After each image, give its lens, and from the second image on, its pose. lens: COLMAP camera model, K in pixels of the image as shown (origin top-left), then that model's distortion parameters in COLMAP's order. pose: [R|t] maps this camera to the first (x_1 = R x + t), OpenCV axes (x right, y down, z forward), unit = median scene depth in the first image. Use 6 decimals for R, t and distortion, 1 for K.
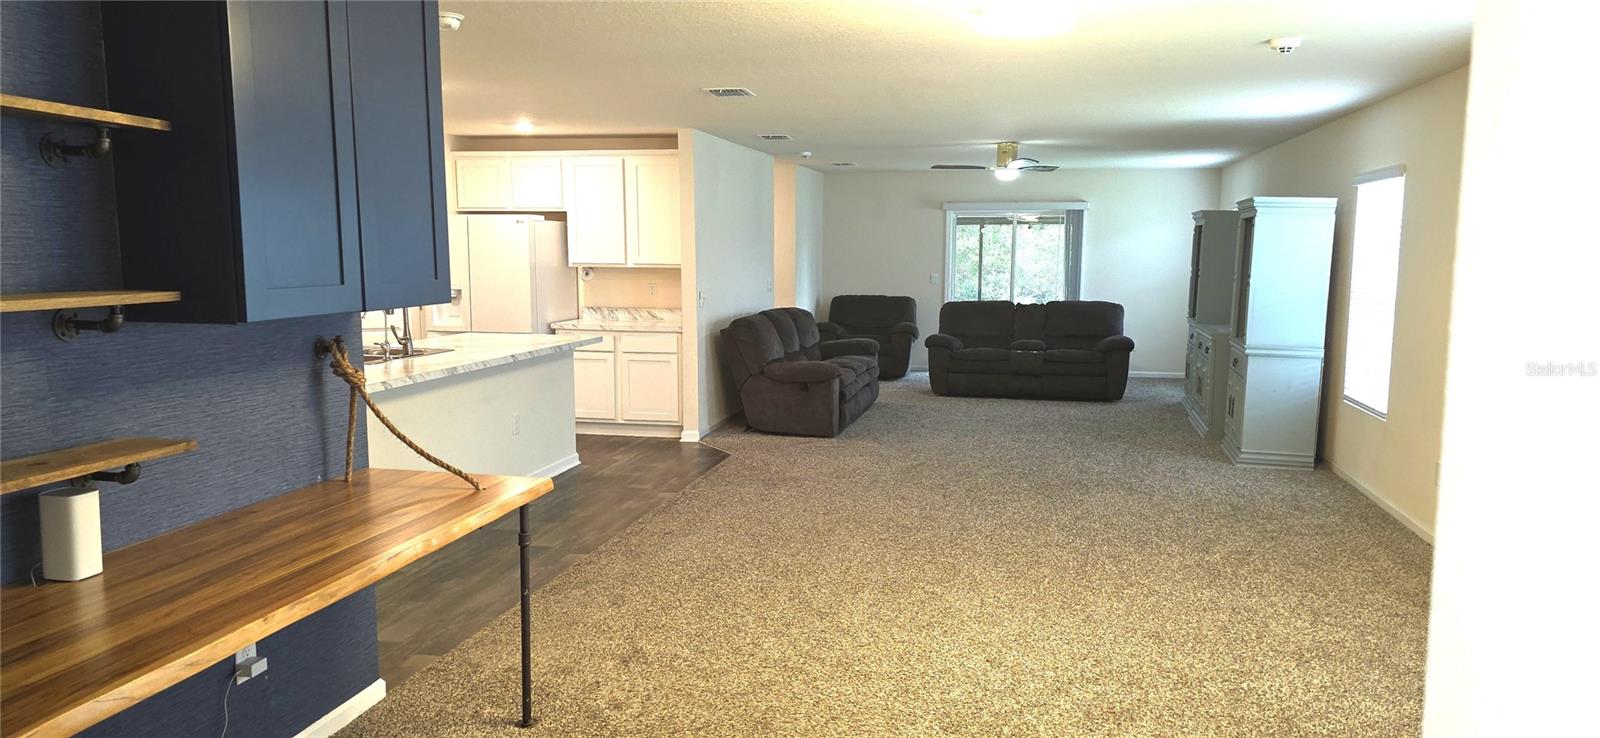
lens RADIAL K [[1038.3, 0, 800.0], [0, 1038.3, 369.0], [0, 0, 1]] dist [0.003476, -0.000106]
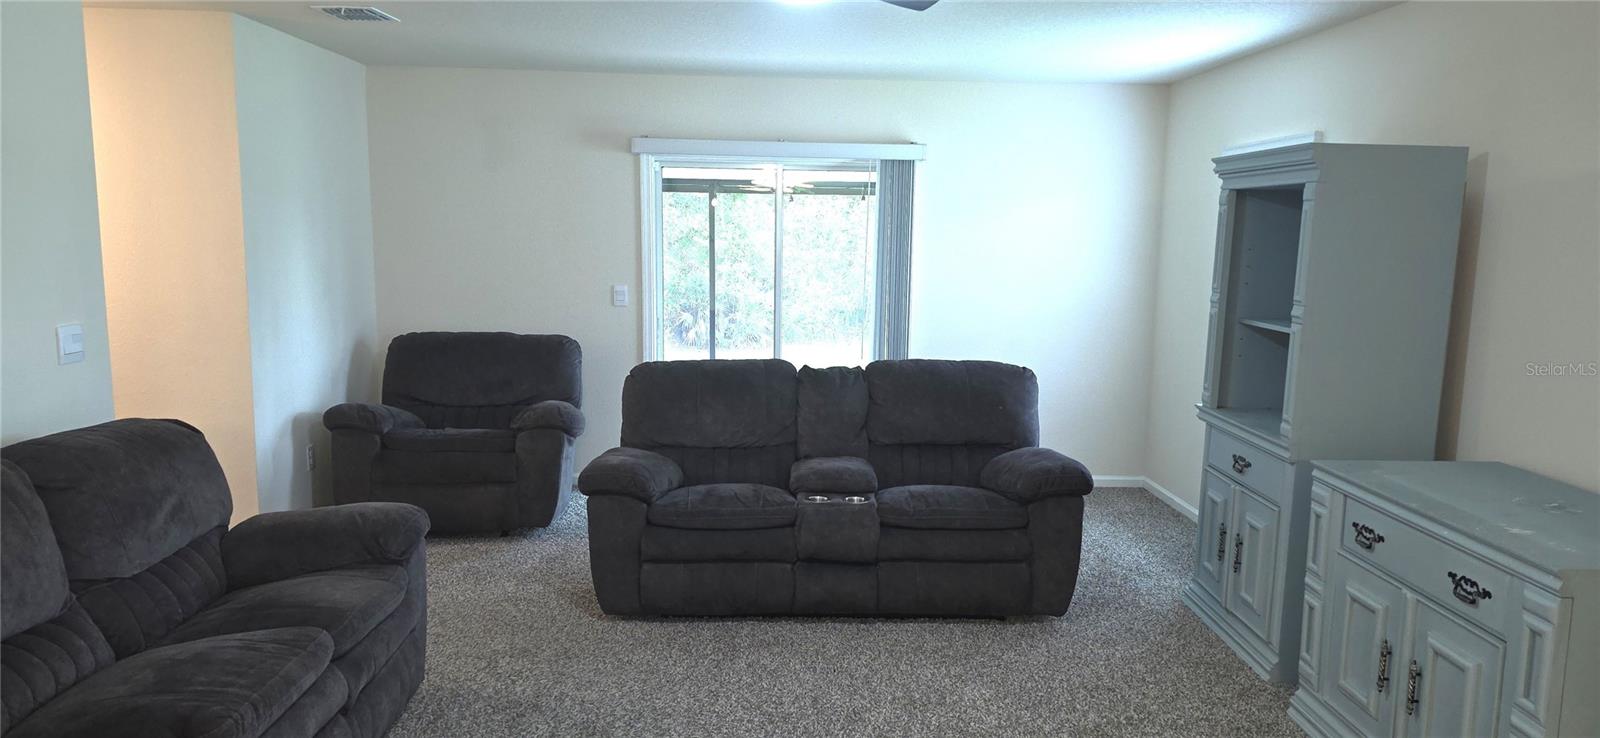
lens RADIAL K [[1099.1, 0, 844.0], [0, 1099.1, 389.0], [0, 0, 1]] dist [0.229865, -0.000863]
pose [[0.957954, -0.029742, 0.285375, 0.083856], [0.020427, 0.999159, 0.035566, -0.063174], [-0.286192, -0.028241, 0.957756, 0.494000]]
